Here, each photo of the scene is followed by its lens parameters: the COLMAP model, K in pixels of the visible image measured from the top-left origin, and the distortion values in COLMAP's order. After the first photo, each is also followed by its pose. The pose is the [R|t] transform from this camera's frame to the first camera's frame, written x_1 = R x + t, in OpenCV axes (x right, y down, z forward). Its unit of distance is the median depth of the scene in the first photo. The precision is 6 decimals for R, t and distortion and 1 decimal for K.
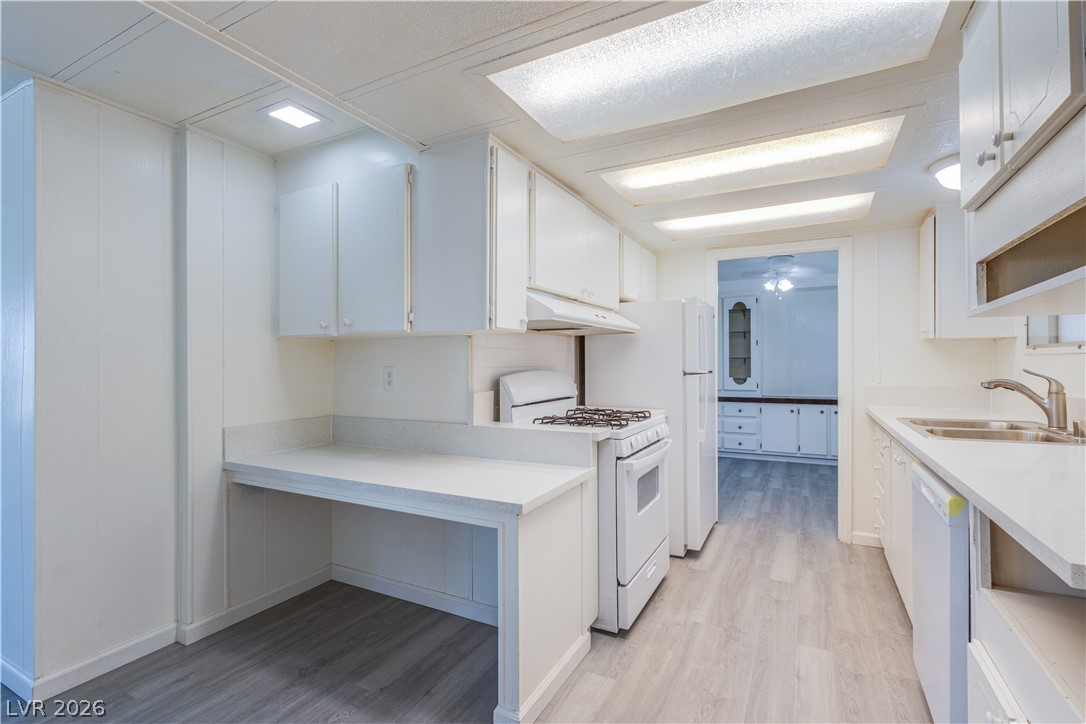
lens RADIAL K [[502.2, 0, 540.6], [0, 502.2, 357.4], [0, 0, 1]] dist [0.000284, -0.000220]
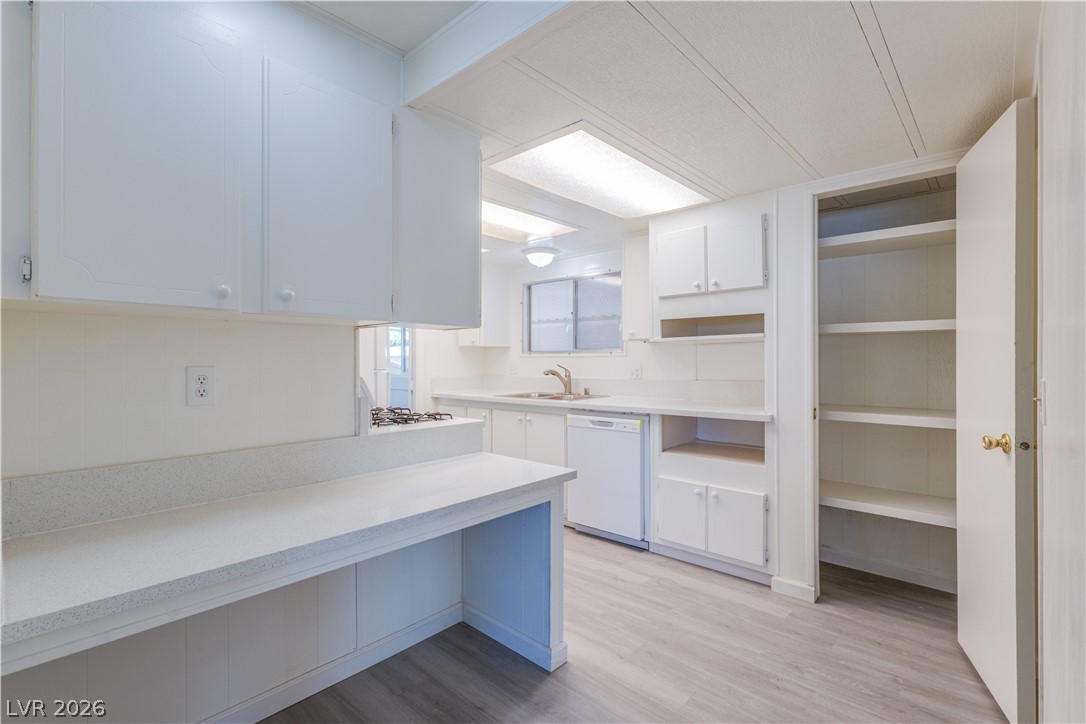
lens RADIAL K [[502.2, 0, 544.5], [0, 502.2, 362.3], [0, 0, 1]] dist [0.000284, -0.000220]
pose [[0.246311, 0.000055, 0.969191, -0.978084], [-0.009299, 0.999954, 0.002306, 0.010955], [-0.969146, -0.009581, 0.246301, 0.576088]]
